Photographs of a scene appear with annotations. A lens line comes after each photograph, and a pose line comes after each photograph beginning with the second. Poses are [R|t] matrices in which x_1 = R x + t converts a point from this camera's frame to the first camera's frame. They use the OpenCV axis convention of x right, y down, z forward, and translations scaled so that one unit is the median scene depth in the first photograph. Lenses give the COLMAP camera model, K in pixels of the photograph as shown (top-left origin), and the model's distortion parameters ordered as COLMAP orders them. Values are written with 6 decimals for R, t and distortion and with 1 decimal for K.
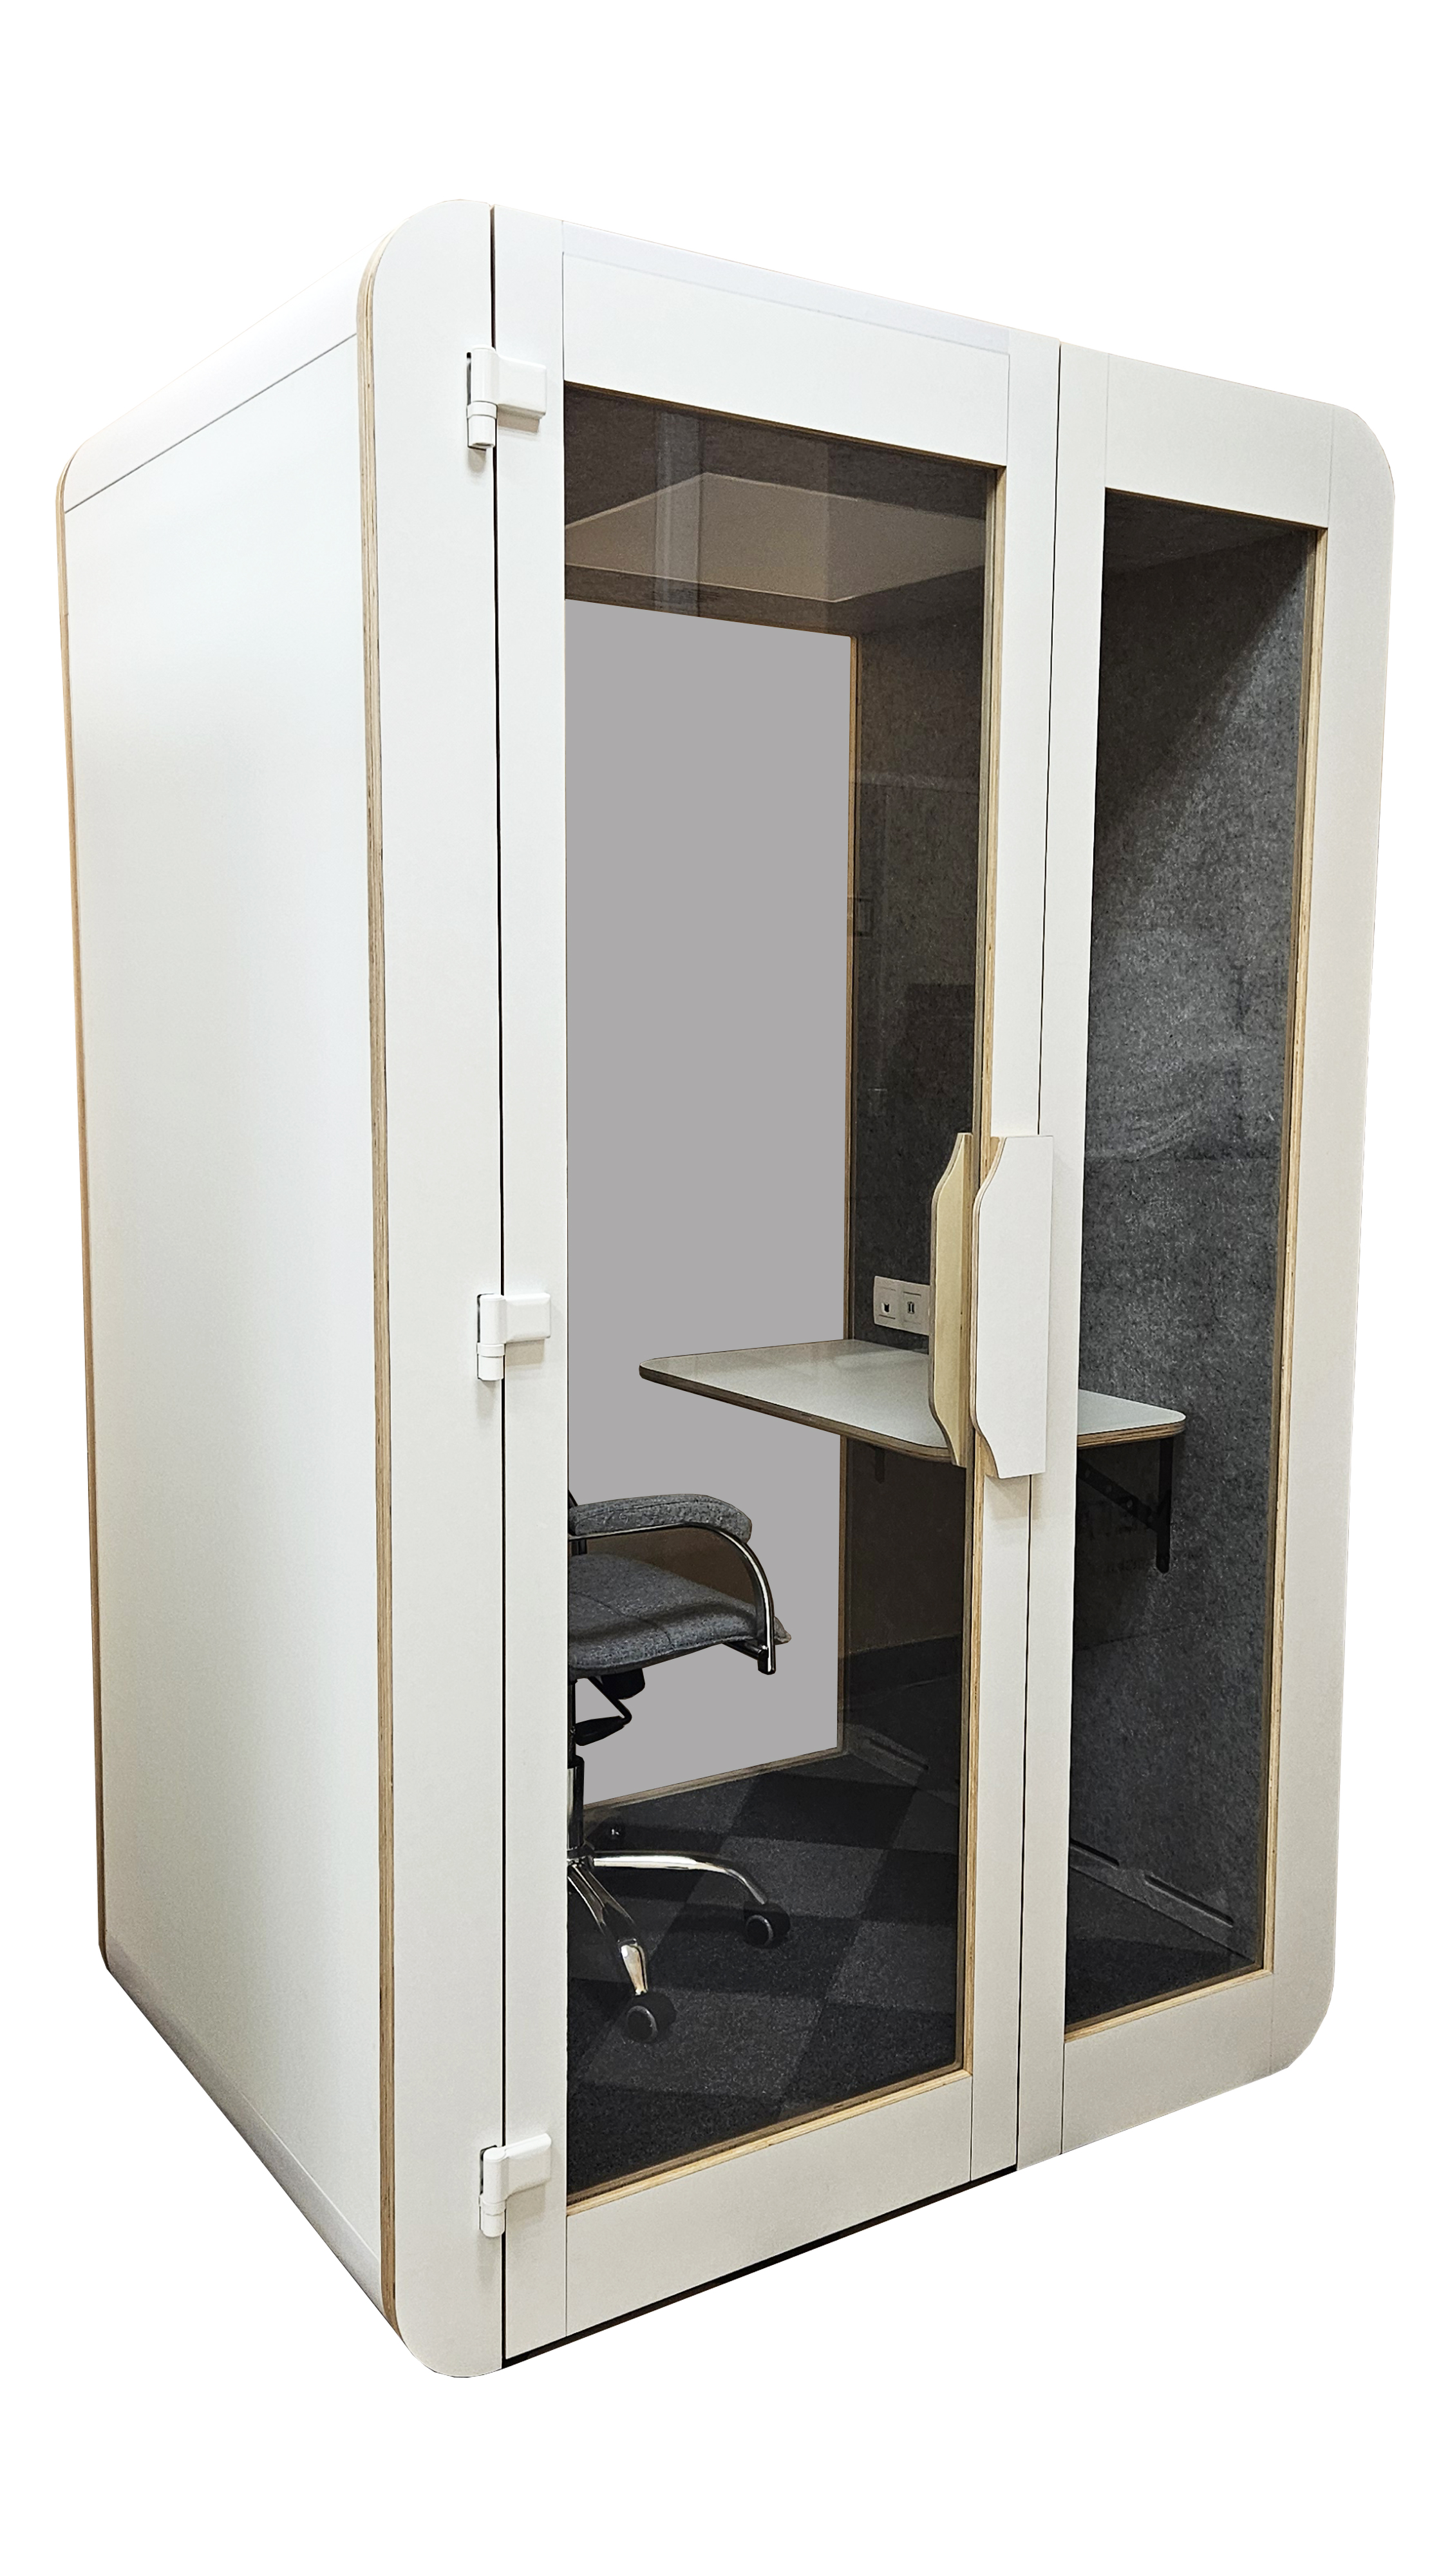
lens RADIAL K [[2160.3, 0, 841.2], [0, 2160.3, 1240.3], [0, 0, 1]] dist [0.043063, -0.002640]
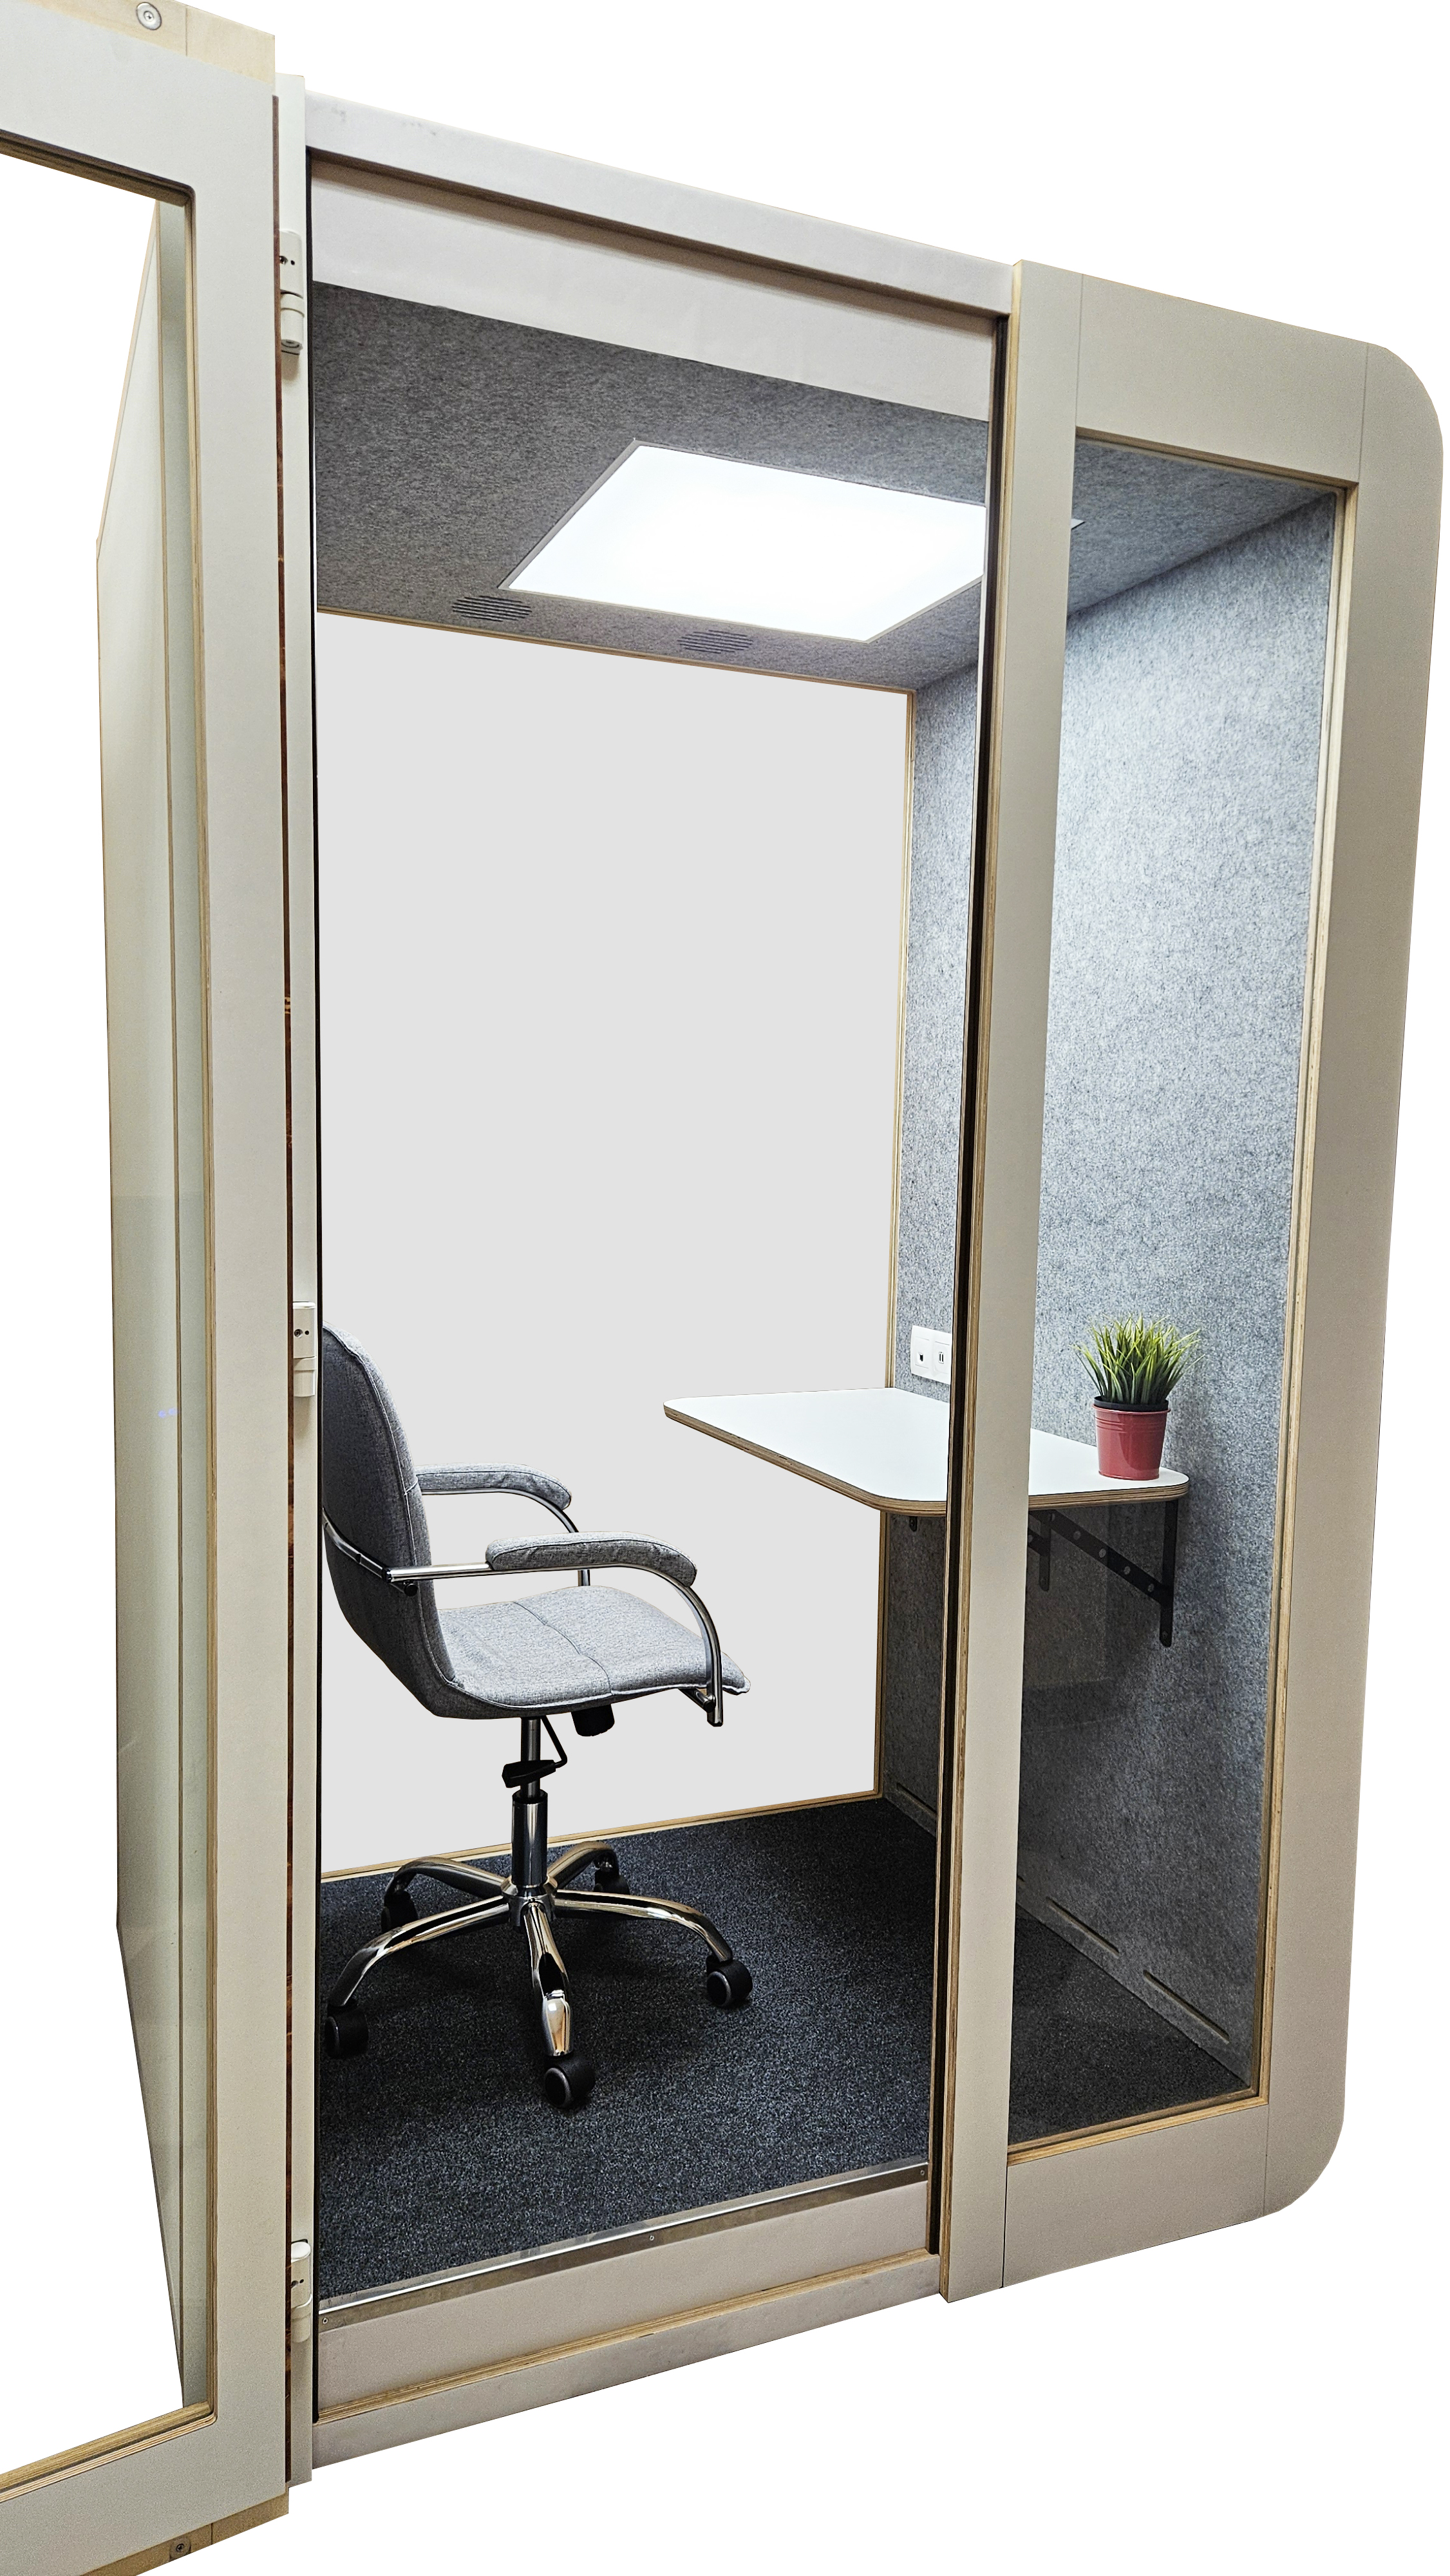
lens RADIAL K [[1716.5, 0, 736.5], [0, 1716.5, 1291.2], [0, 0, 1]] dist [0.056938, -0.050806]
pose [[0.978604, 0.028181, -0.203814, 0.127504], [-0.032141, 0.999353, -0.016146, 0.020729], [0.203228, 0.022351, 0.978876, 0.257702]]
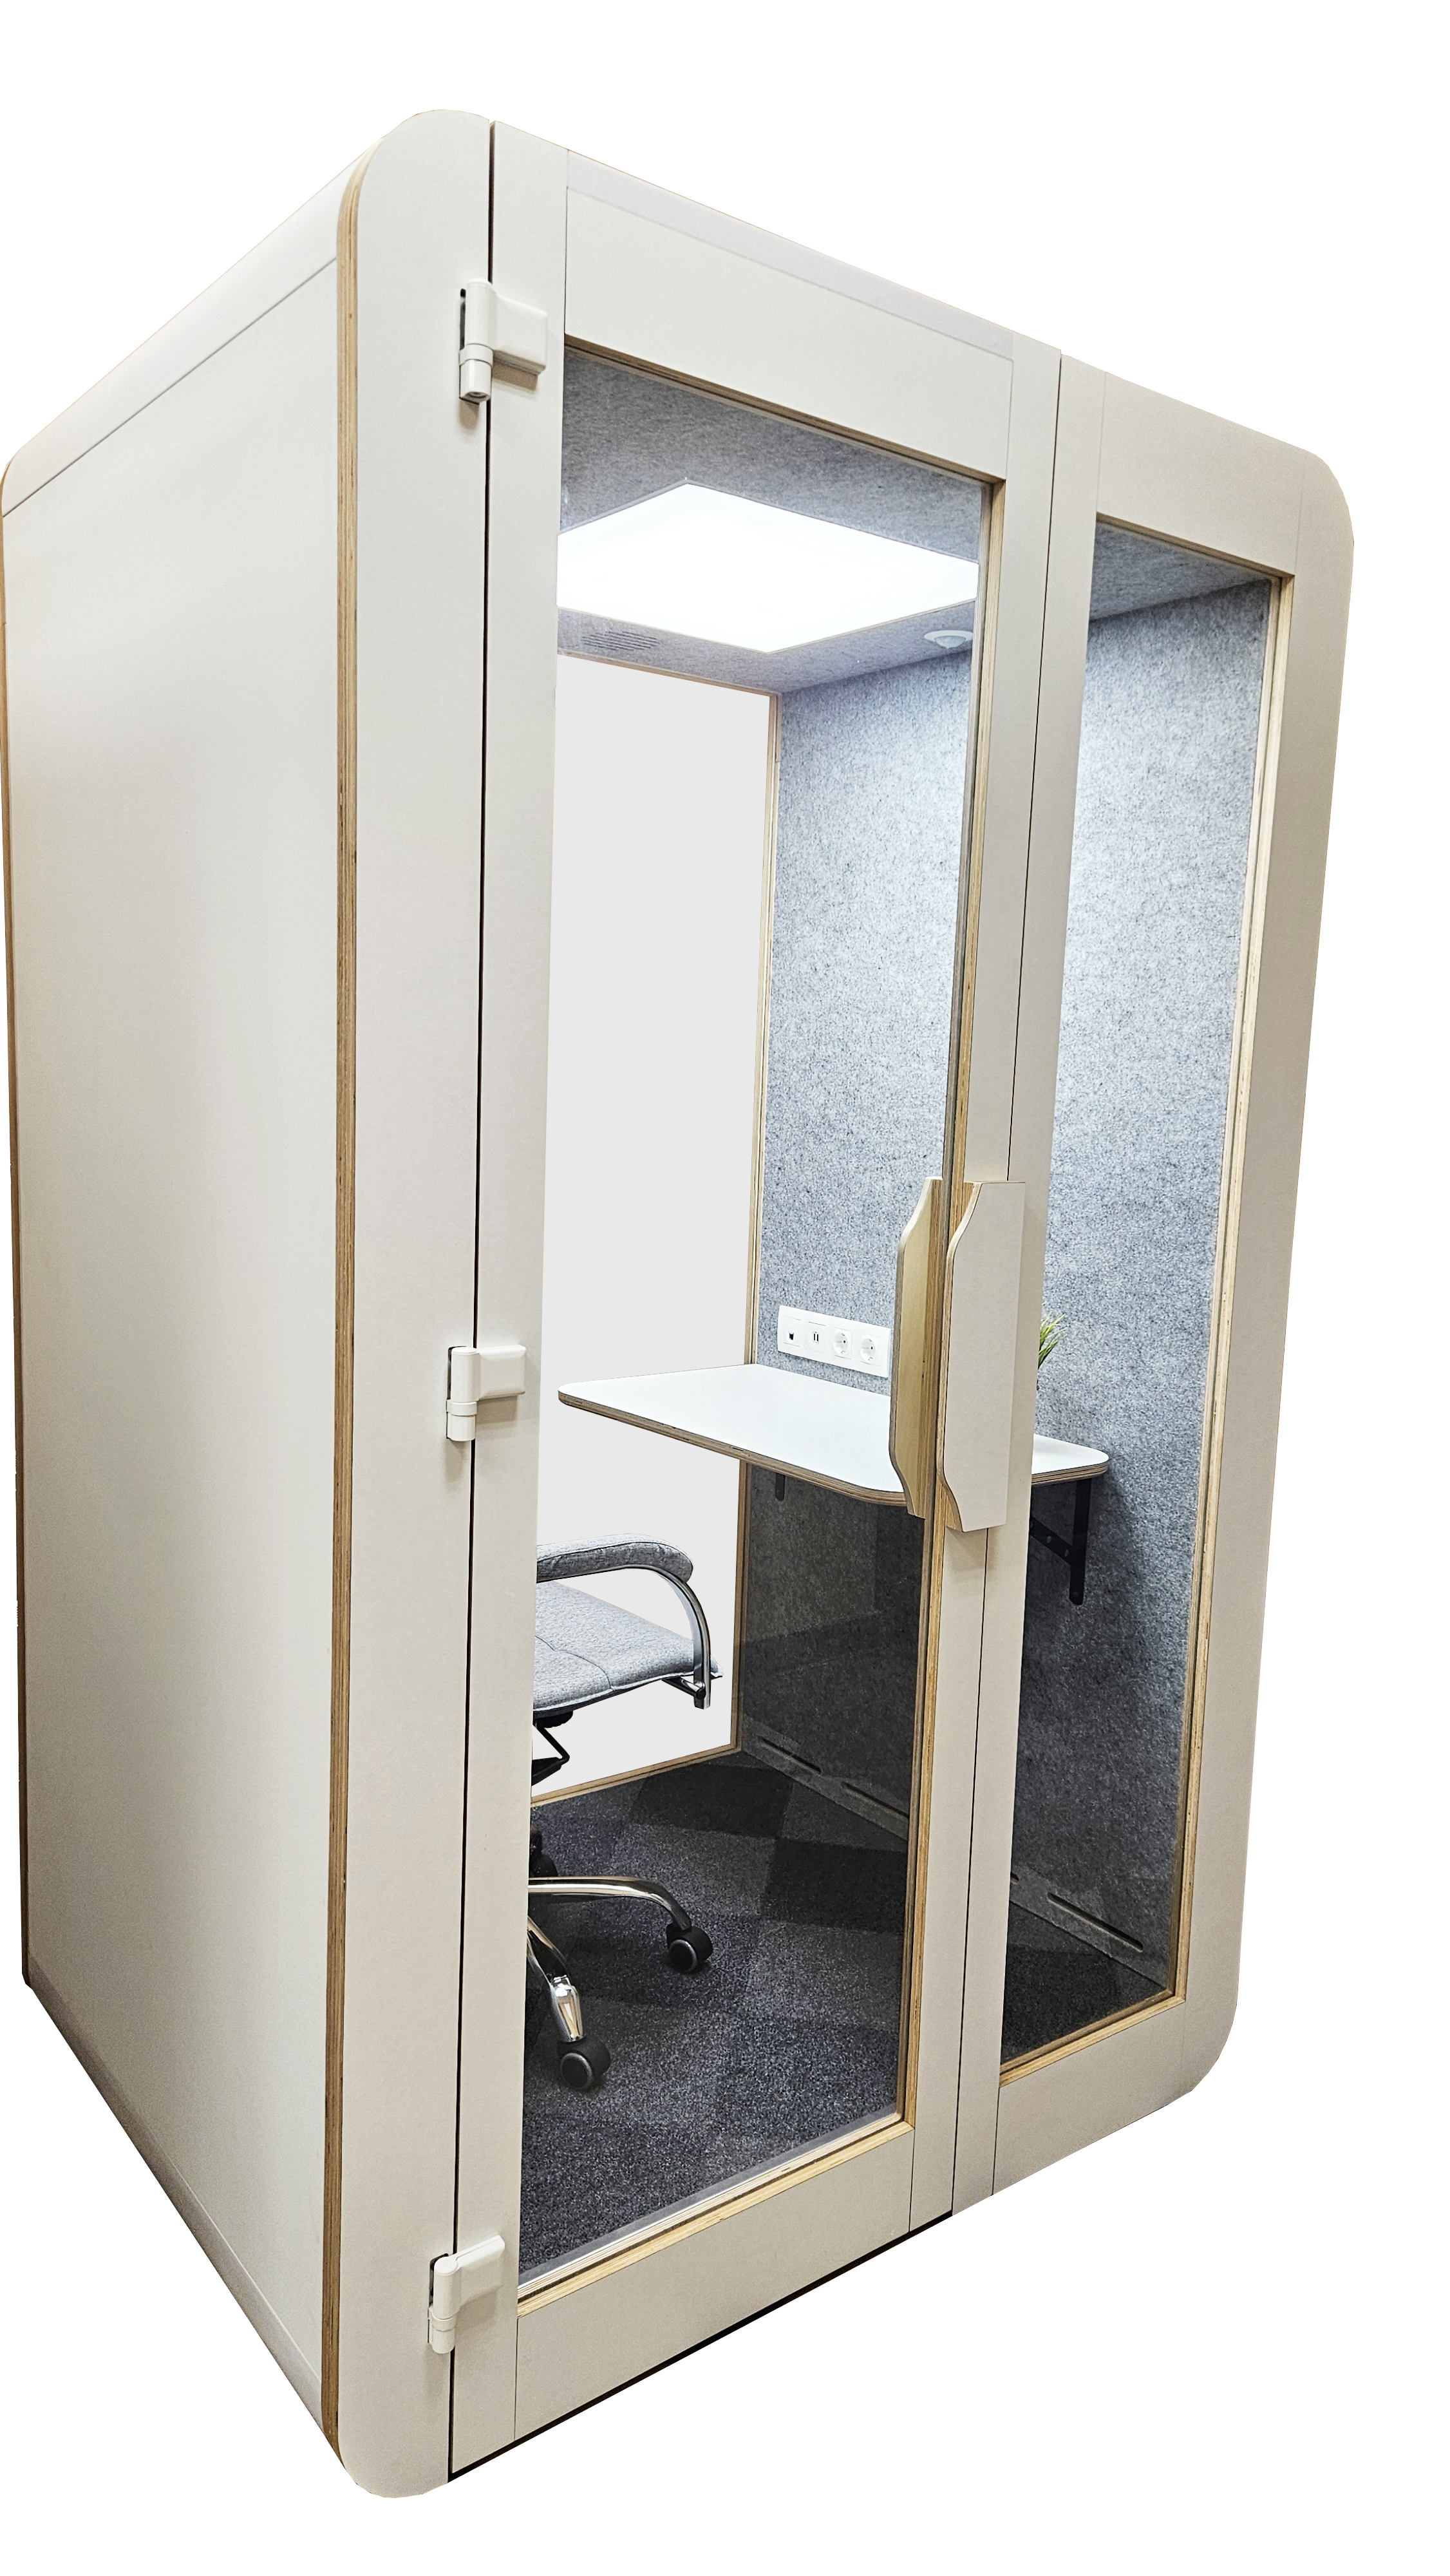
lens RADIAL K [[1716.5, 0, 722.6], [0, 1716.5, 1273.8], [0, 0, 1]] dist [0.056938, -0.050806]
pose [[0.998699, 0.018044, 0.047696, -0.068522], [-0.018815, 0.999699, 0.015764, -0.015452], [-0.047397, -0.016641, 0.998738, 0.210234]]
